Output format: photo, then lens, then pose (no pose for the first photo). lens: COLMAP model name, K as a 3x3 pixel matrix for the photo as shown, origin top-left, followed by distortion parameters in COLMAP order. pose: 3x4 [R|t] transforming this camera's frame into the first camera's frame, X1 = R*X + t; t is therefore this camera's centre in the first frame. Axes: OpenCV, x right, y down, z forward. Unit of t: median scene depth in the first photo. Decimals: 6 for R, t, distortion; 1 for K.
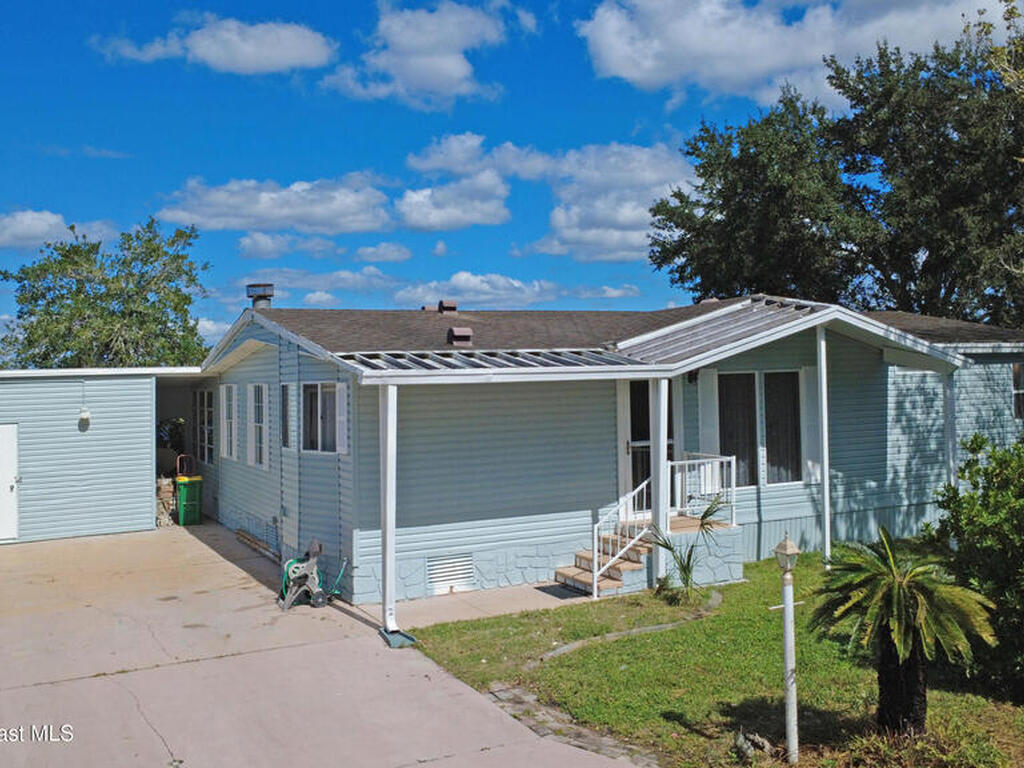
lens RADIAL K [[1000.2, 0, 512.6], [0, 1000.2, 372.8], [0, 0, 1]] dist [-0.005897, 0.025437]
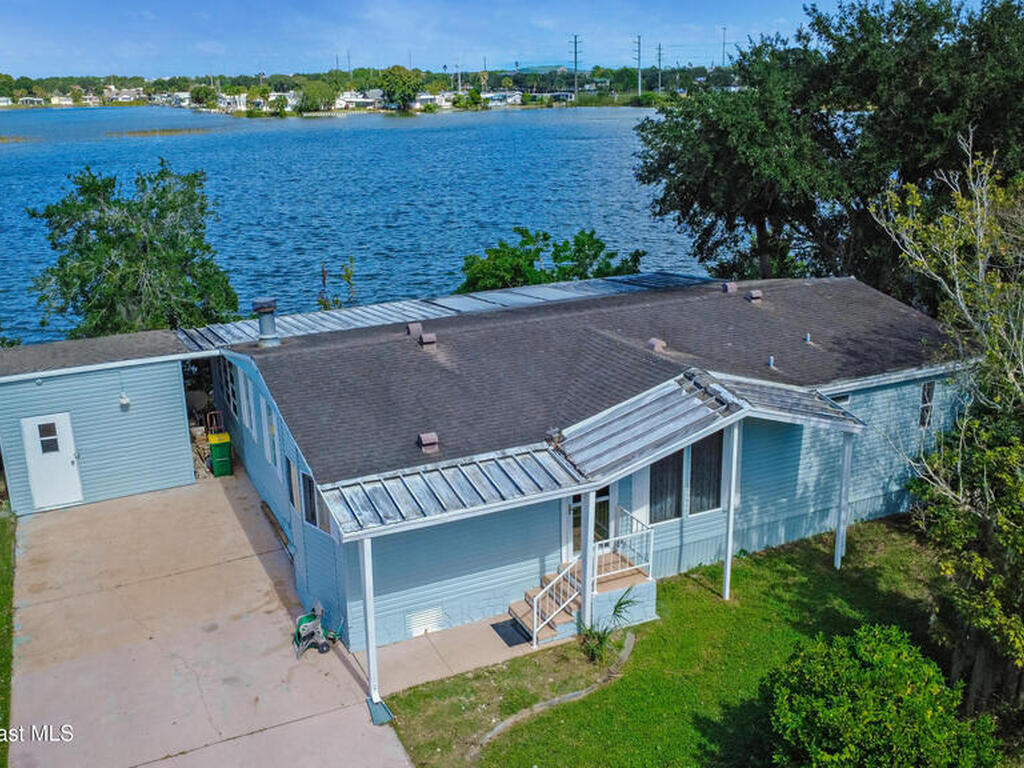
lens RADIAL K [[988.1, 0, 512.0], [0, 988.1, 384.0], [0, 0, 1]] dist [-0.000209, 0.005432]
pose [[0.999587, 0.009926, -0.026985, 0.076046], [-0.001294, 0.953099, 0.302655, -0.443911], [0.028724, -0.302495, 0.952718, -0.113048]]
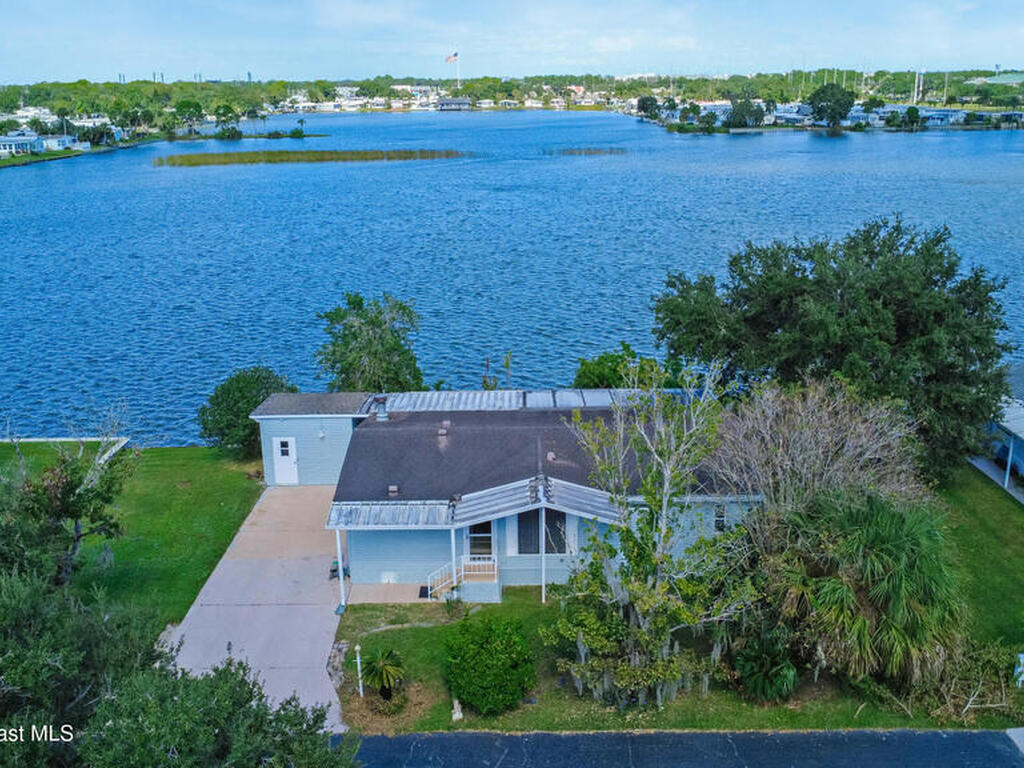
lens RADIAL K [[988.1, 0, 512.0], [0, 988.1, 384.0], [0, 0, 1]] dist [-0.000209, 0.005432]
pose [[0.887876, 0.145014, -0.436632, 1.189936], [-0.003005, 0.950836, 0.309681, -1.003976], [0.460073, -0.273646, 0.844660, -0.835577]]
